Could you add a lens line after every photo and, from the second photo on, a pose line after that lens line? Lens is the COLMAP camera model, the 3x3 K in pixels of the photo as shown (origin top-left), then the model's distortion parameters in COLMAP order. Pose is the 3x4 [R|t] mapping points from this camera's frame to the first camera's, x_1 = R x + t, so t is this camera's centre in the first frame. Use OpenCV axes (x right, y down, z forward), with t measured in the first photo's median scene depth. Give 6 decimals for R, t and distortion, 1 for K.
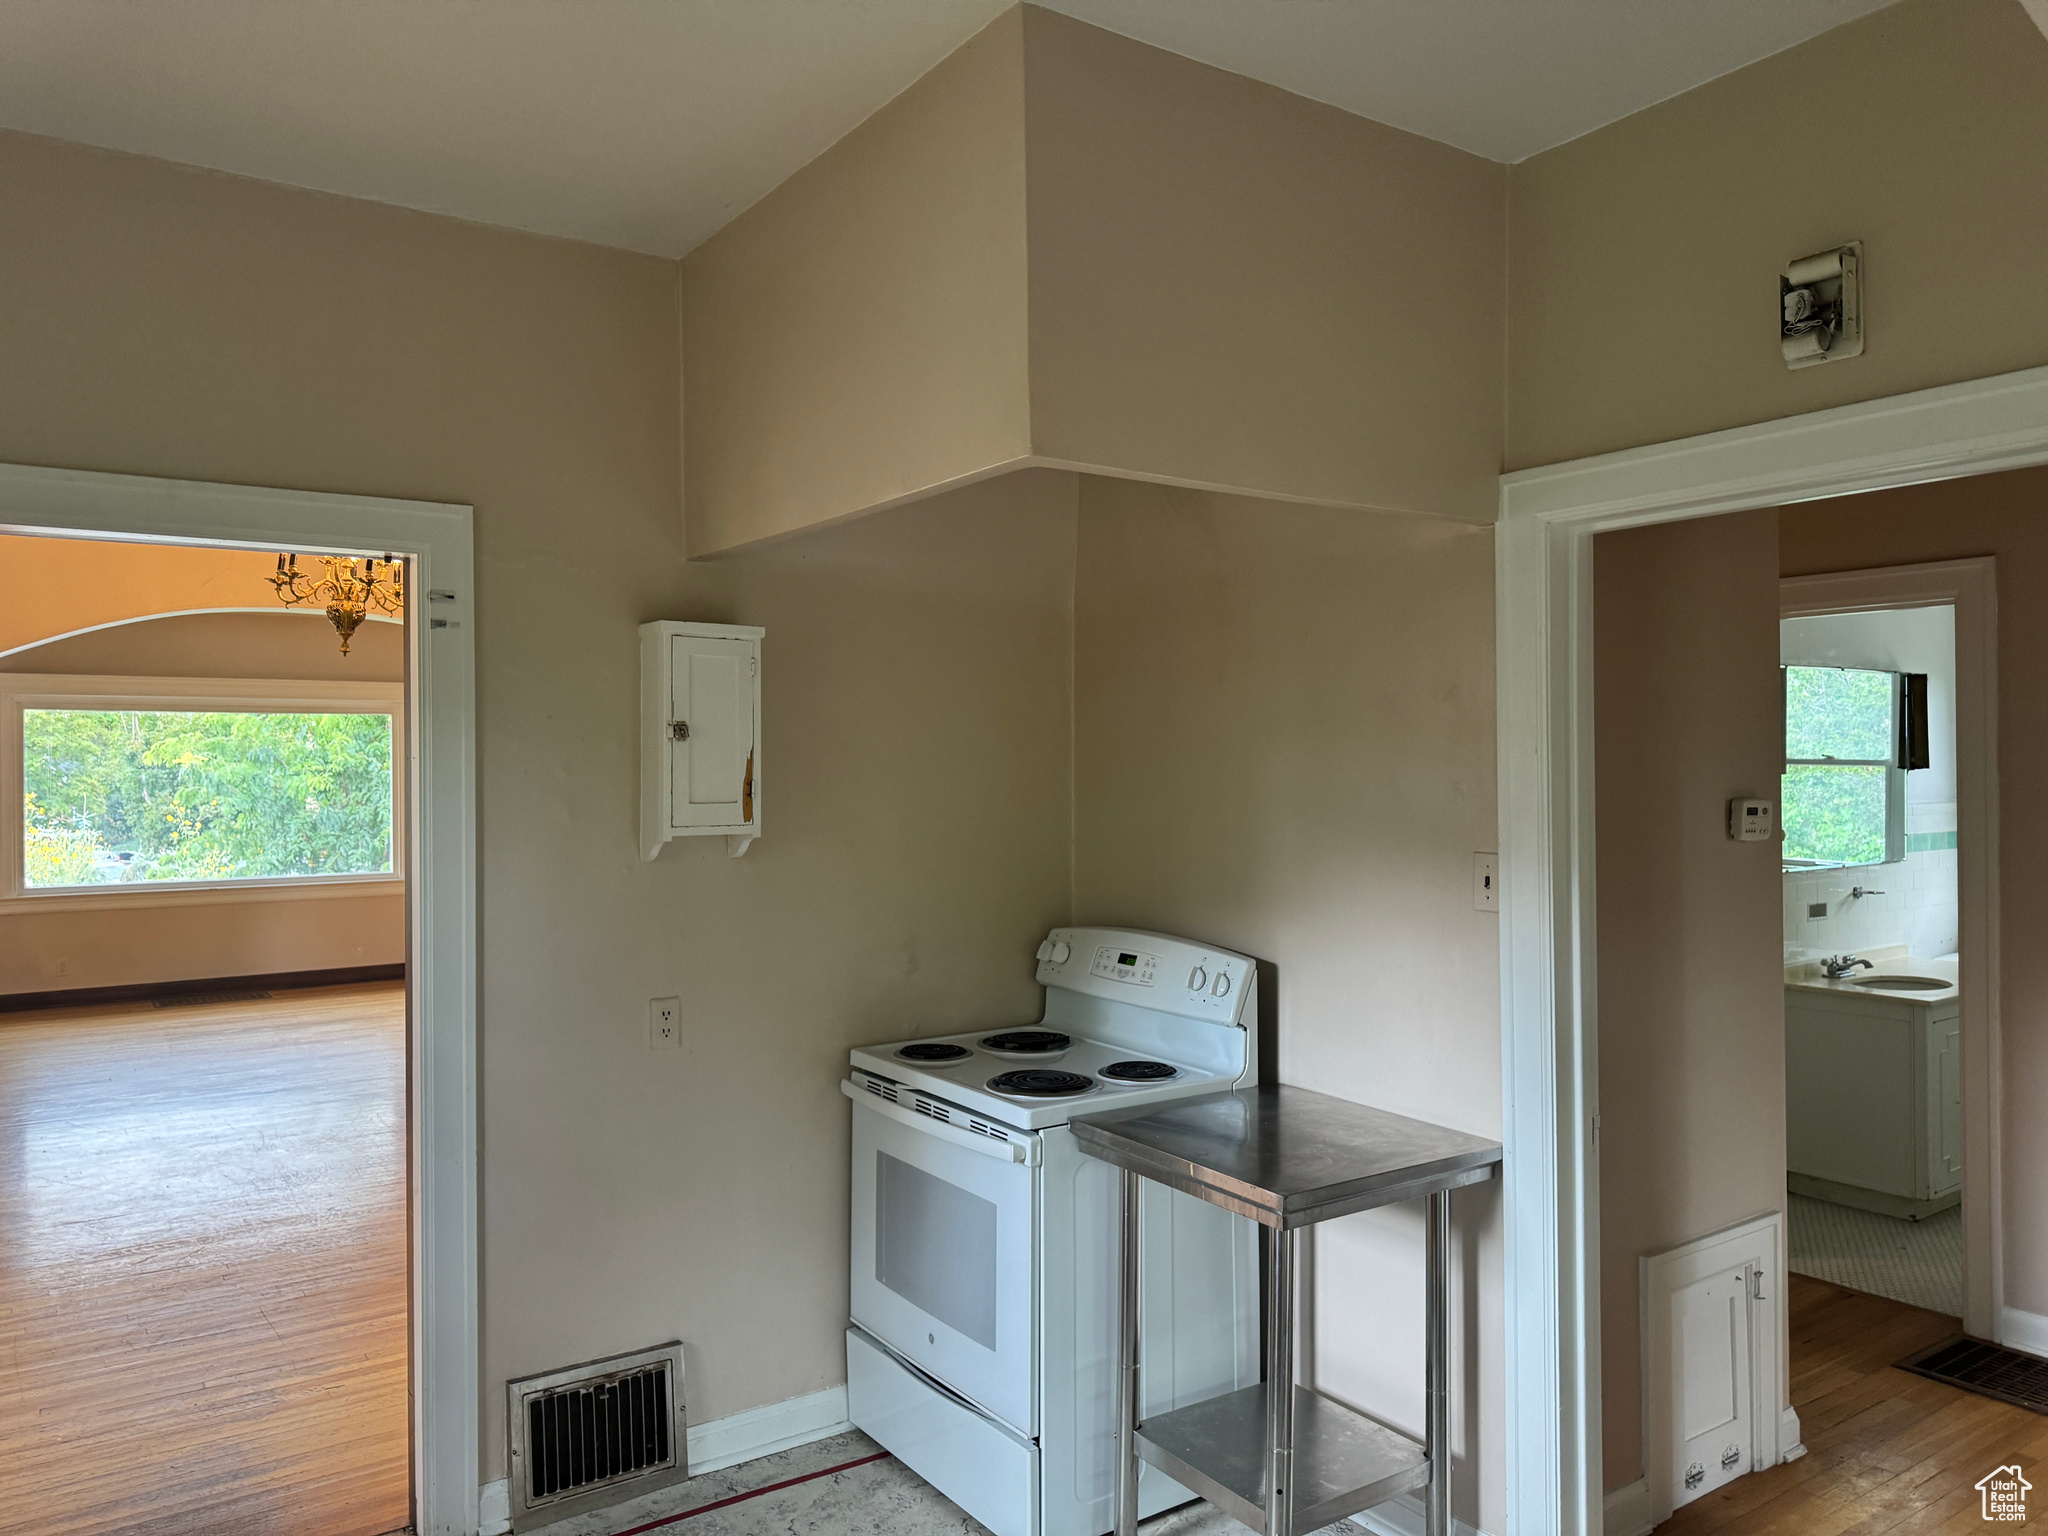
lens RADIAL K [[1433.6, 0, 1034.5], [0, 1433.6, 730.3], [0, 0, 1]] dist [0.036932, -0.052115]
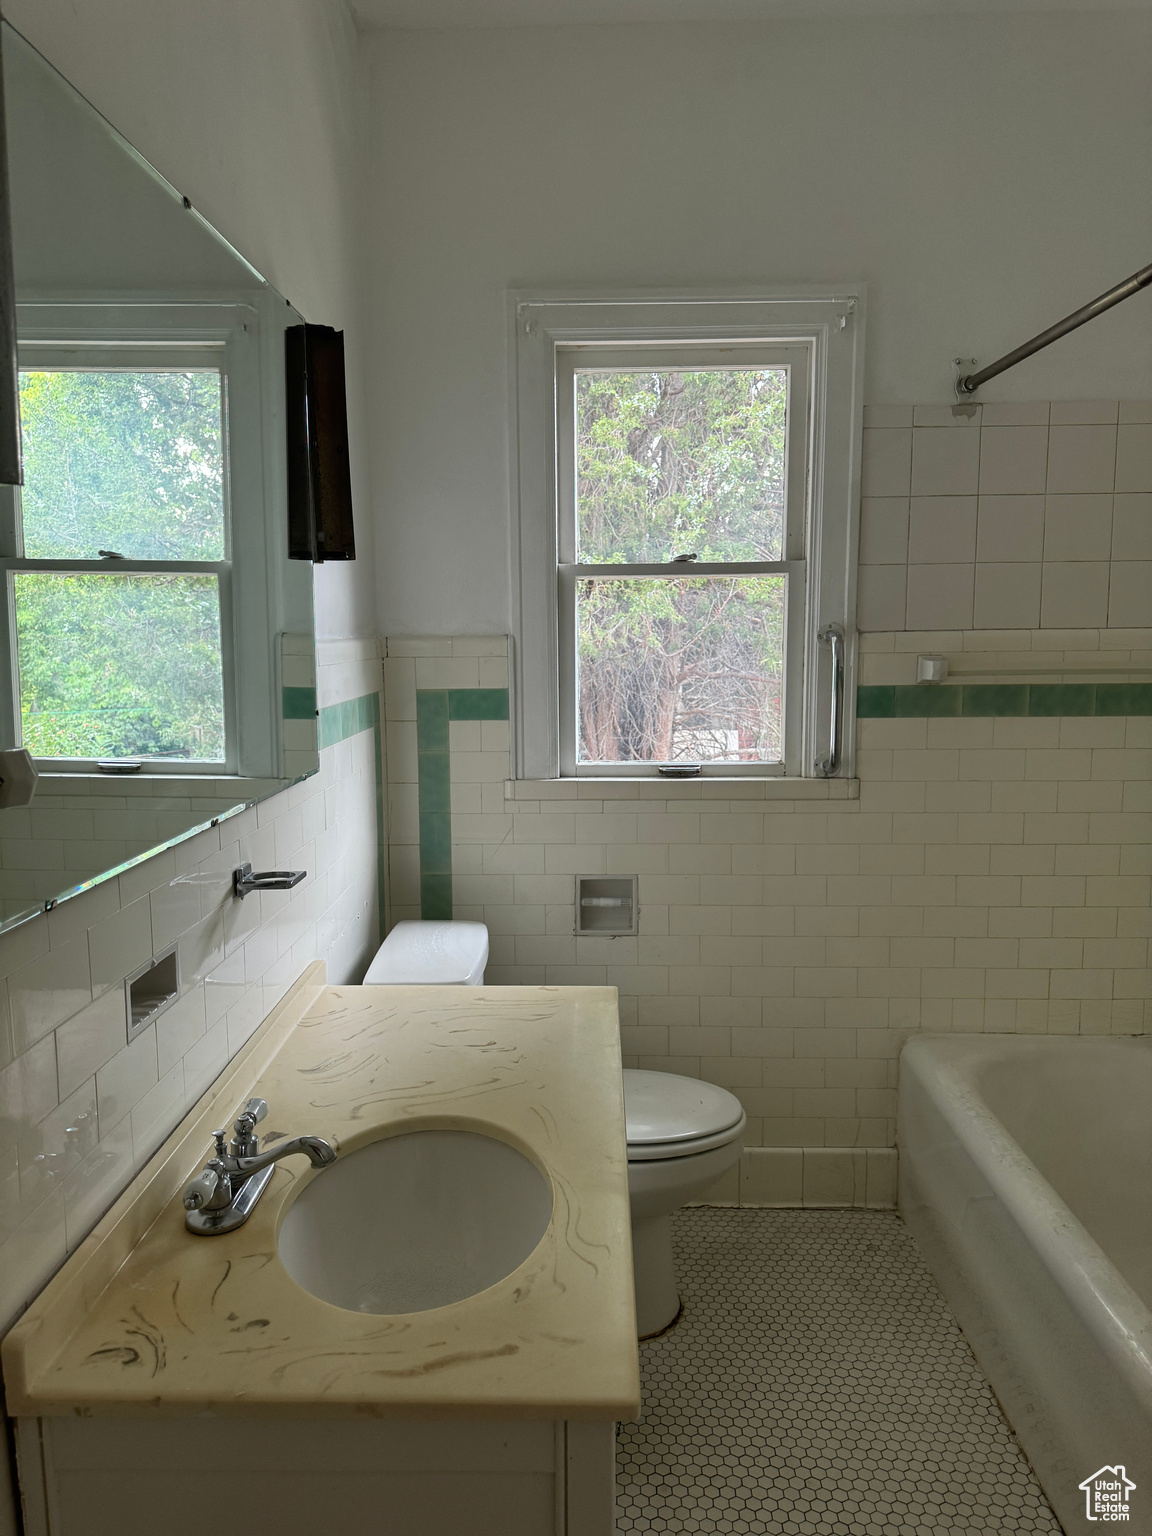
lens RADIAL K [[1075.2, 0, 578.6], [0, 1075.2, 766.4], [0, 0, 1]] dist [0.036932, -0.052115]
pose [[0.587983, -0.110991, 0.801222, 0.096842], [-0.007929, 0.989703, 0.142919, 0.010569], [-0.808835, -0.090387, 0.581048, 0.184993]]
